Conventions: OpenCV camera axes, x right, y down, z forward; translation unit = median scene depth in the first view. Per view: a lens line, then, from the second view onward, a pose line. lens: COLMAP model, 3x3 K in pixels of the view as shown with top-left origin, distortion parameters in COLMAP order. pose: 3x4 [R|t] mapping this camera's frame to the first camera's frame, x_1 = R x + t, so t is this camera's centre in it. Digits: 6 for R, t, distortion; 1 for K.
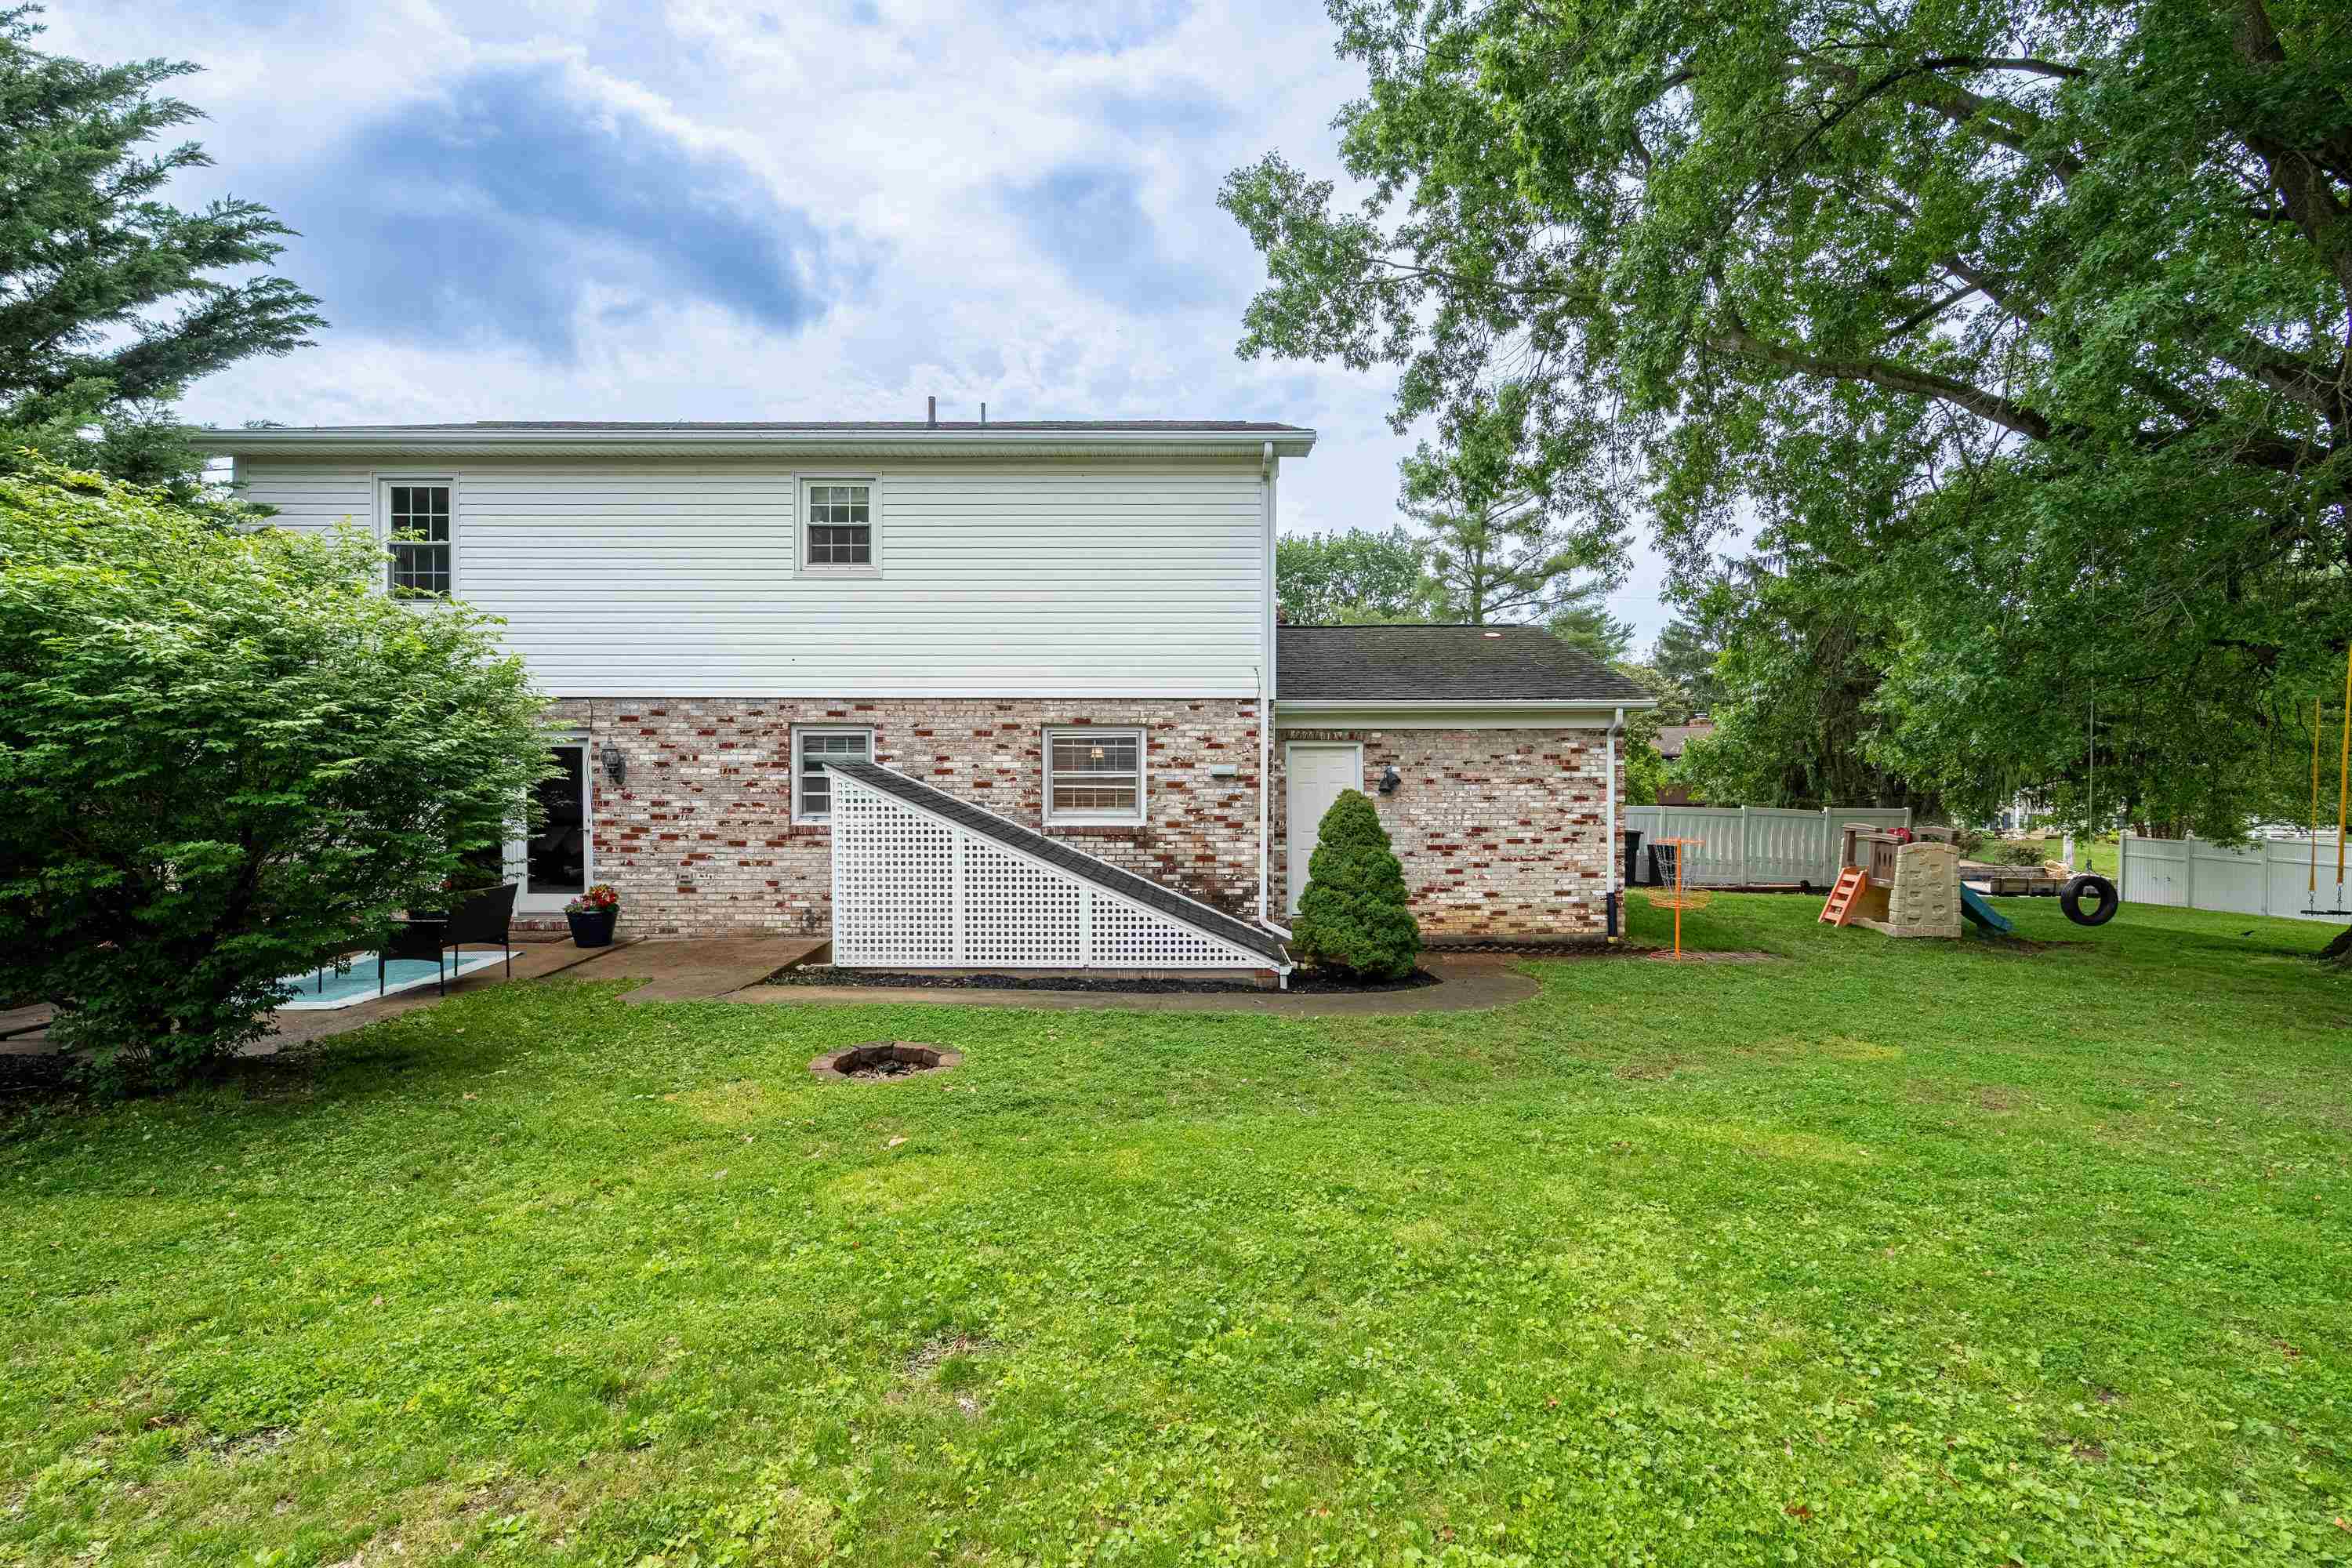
lens RADIAL K [[1087.7, 0, 1172.5], [0, 1087.7, 777.6], [0, 0, 1]] dist [-0.005479, 0.002776]
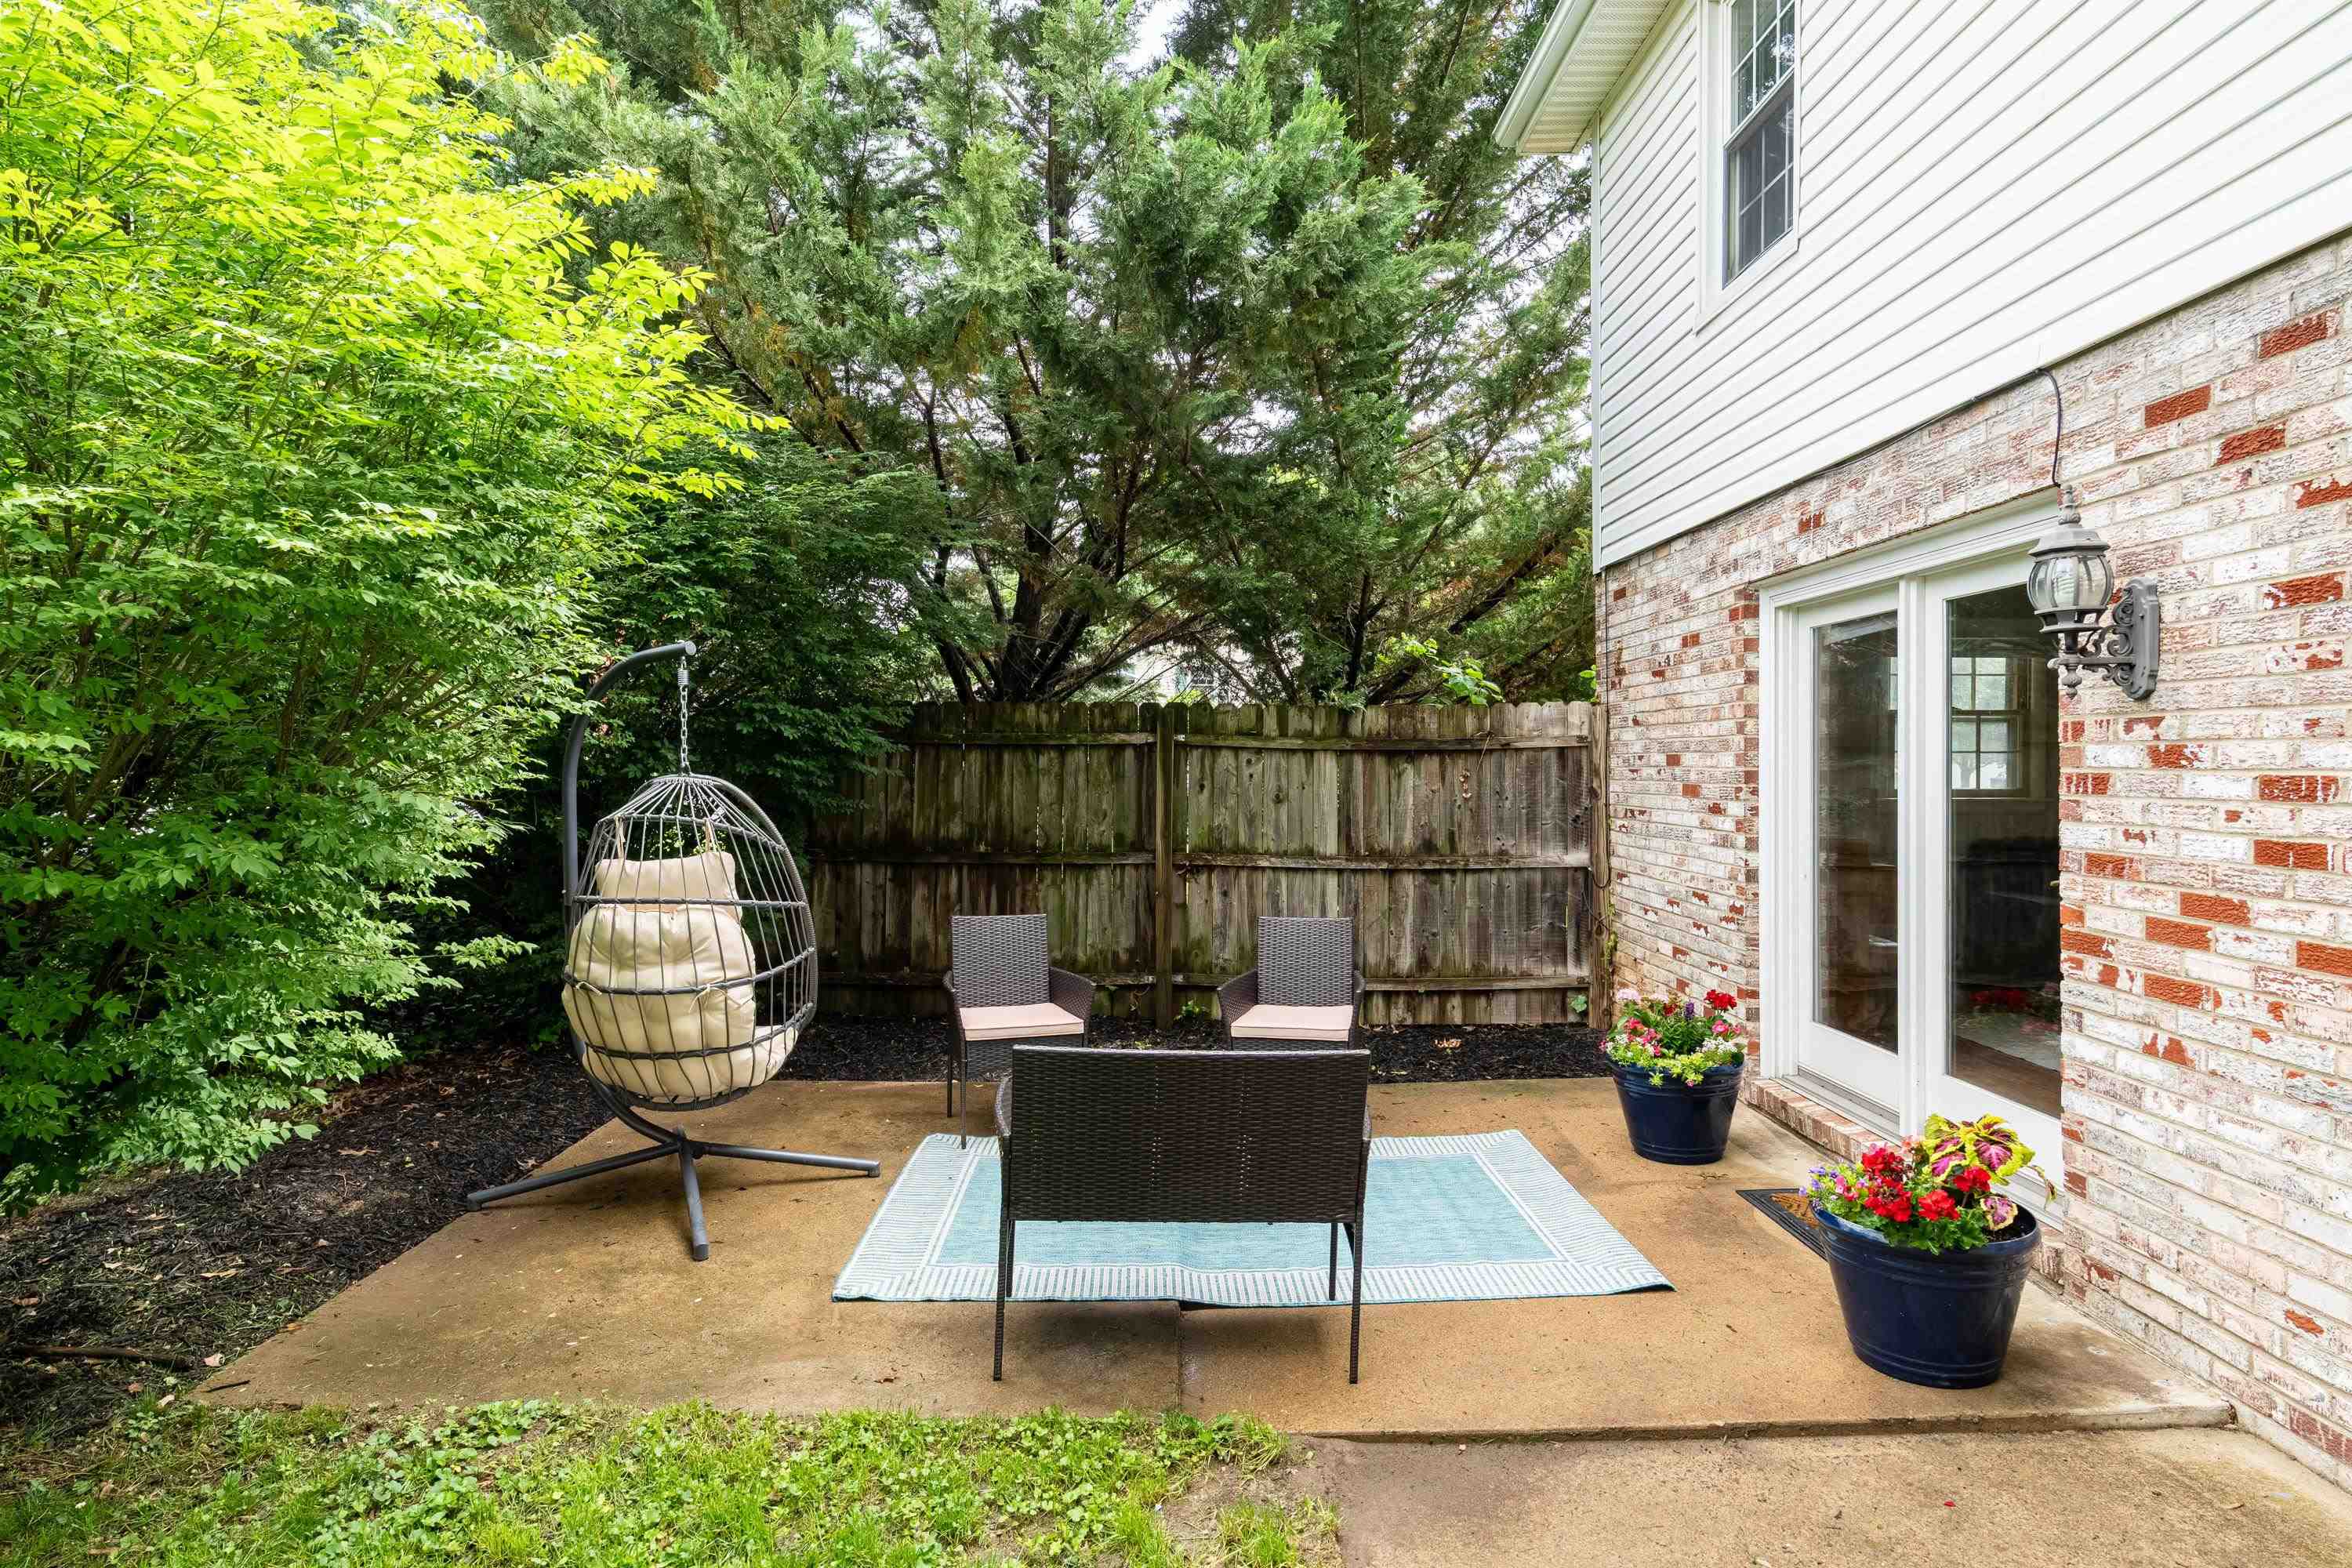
lens RADIAL K [[1265.1, 0, 1178.5], [0, 1265.1, 775.1], [0, 0, 1]] dist [-0.002857, 0.002113]
pose [[-0.000279, 0.006274, -0.999980, -0.238665], [-0.012352, 0.999904, 0.006277, 0.022647], [0.999924, 0.012353, -0.000201, 0.793222]]
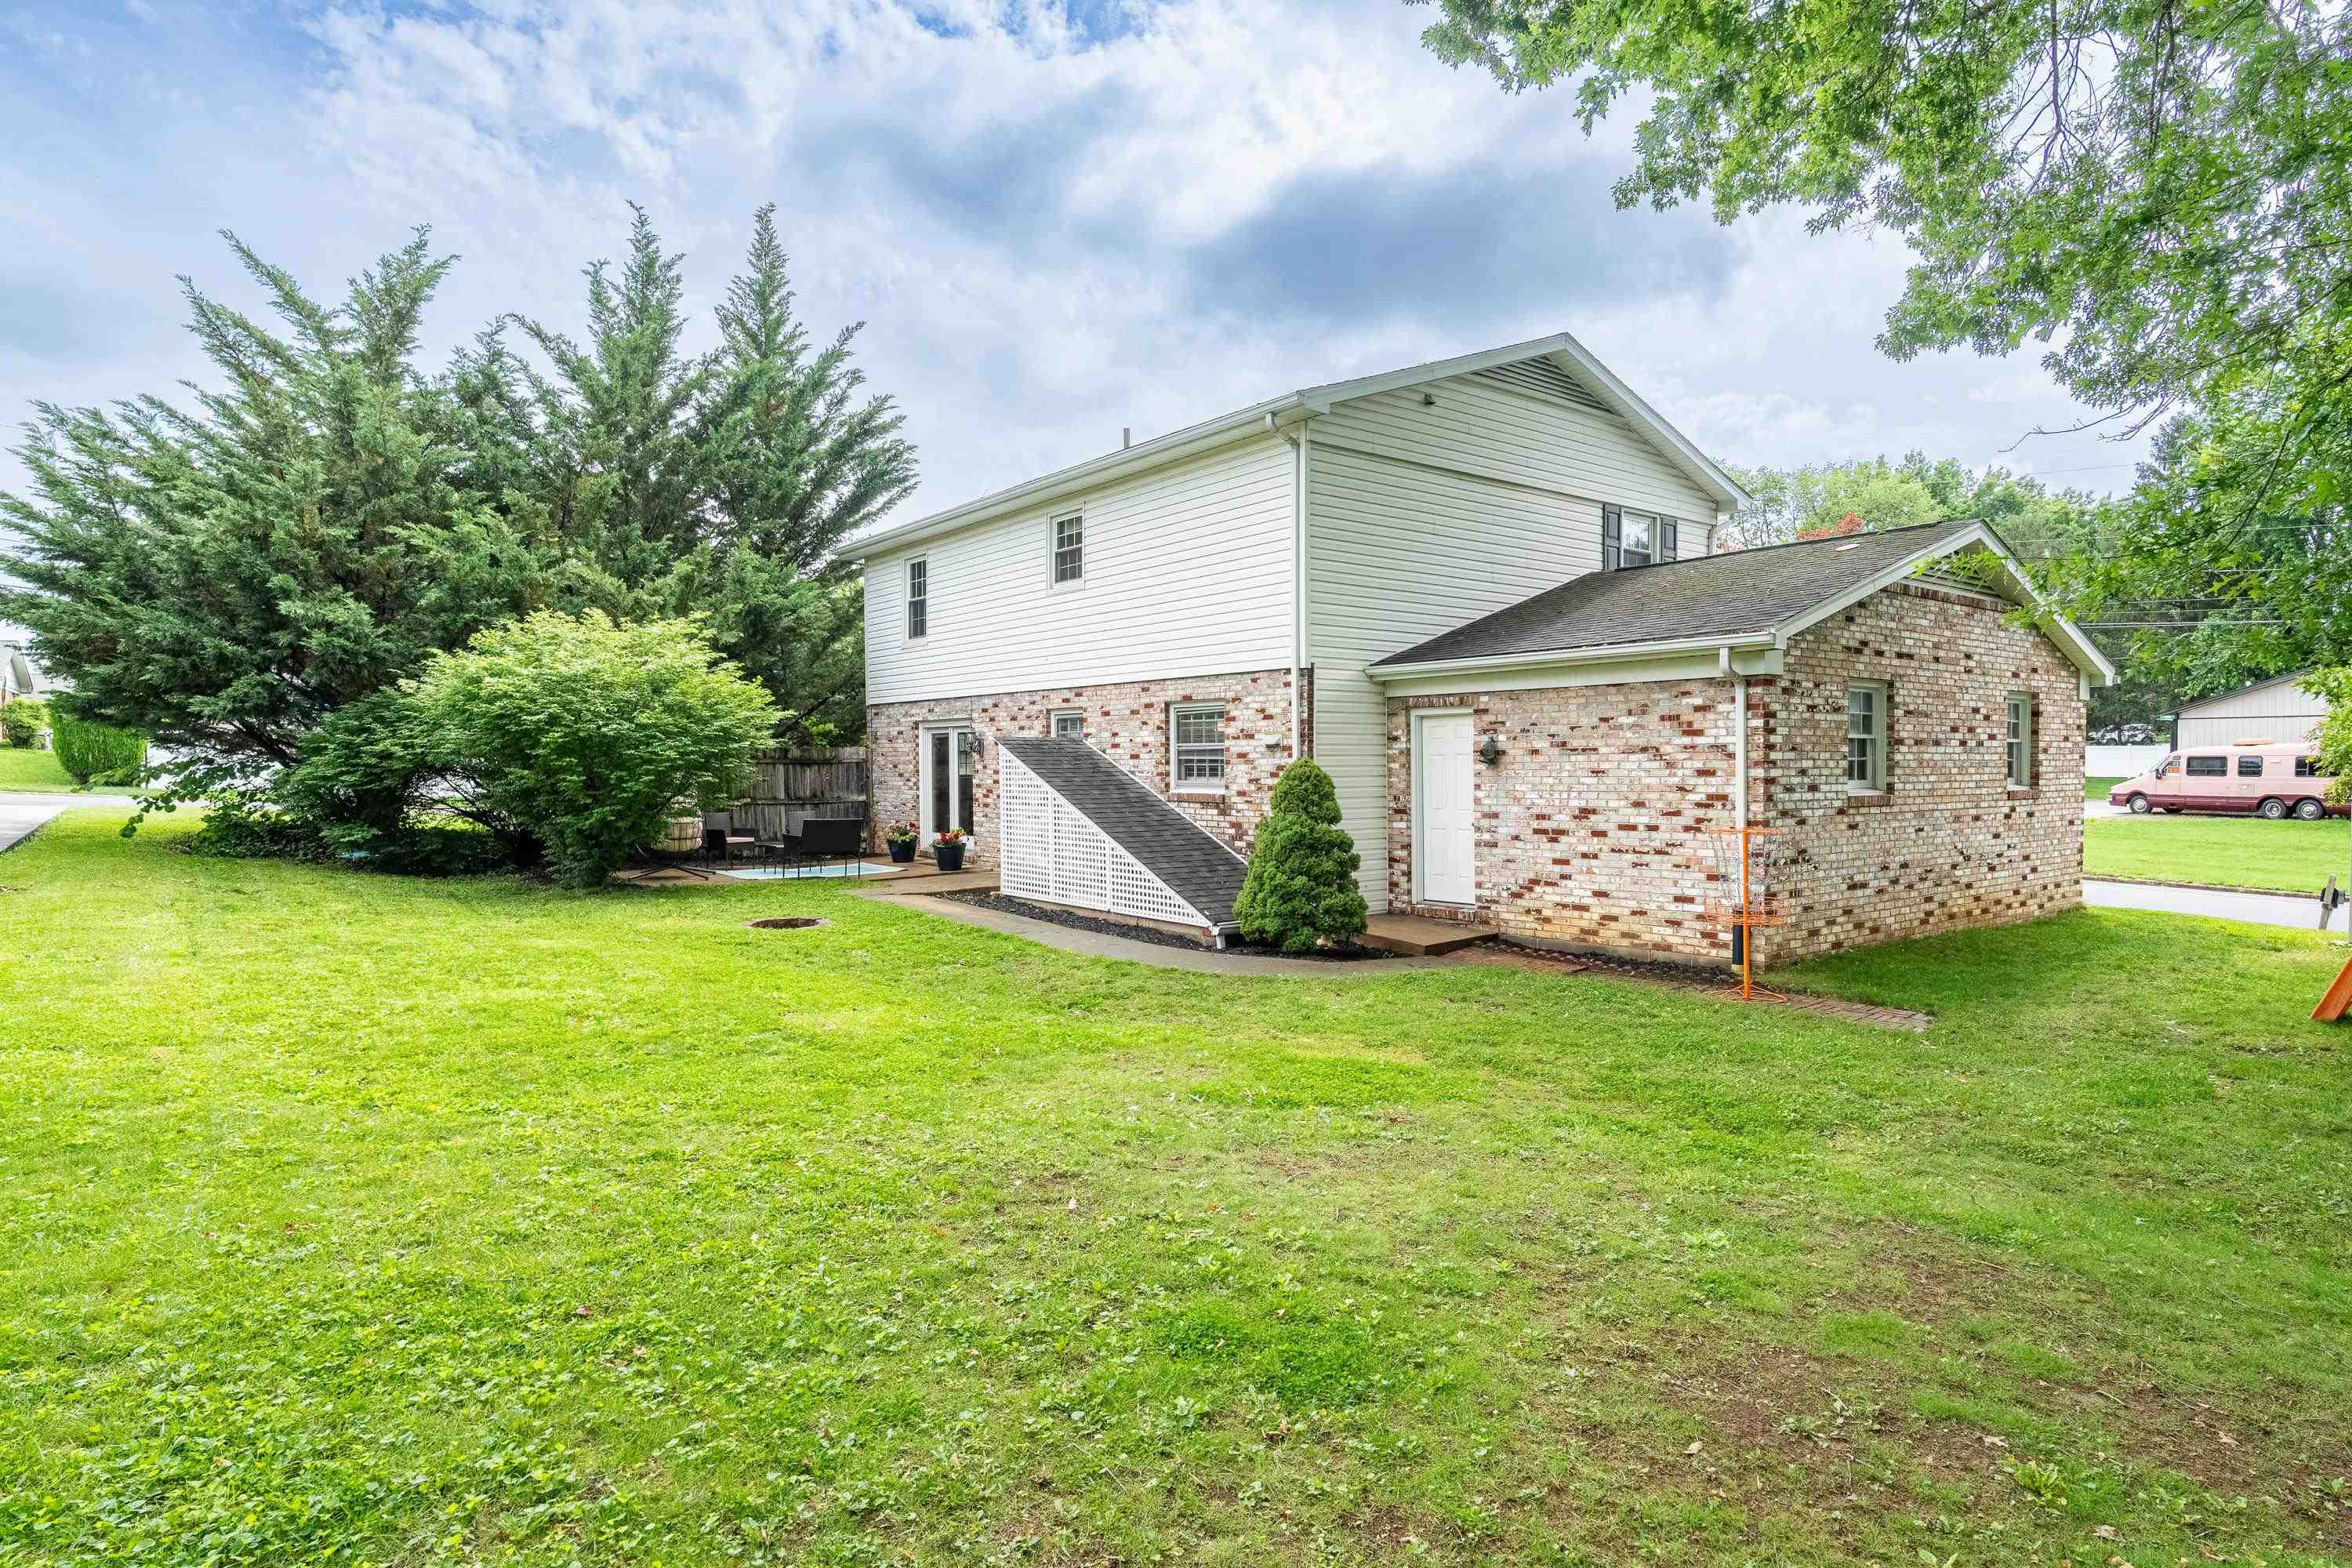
lens RADIAL K [[1265.1, 0, 1163.4], [0, 1265.1, 795.7], [0, 0, 1]] dist [-0.002857, 0.002113]
pose [[0.601984, 0.018324, -0.798298, 0.924369], [-0.007483, 0.999822, 0.017307, 0.024839], [0.798473, -0.004445, 0.602014, 0.209854]]
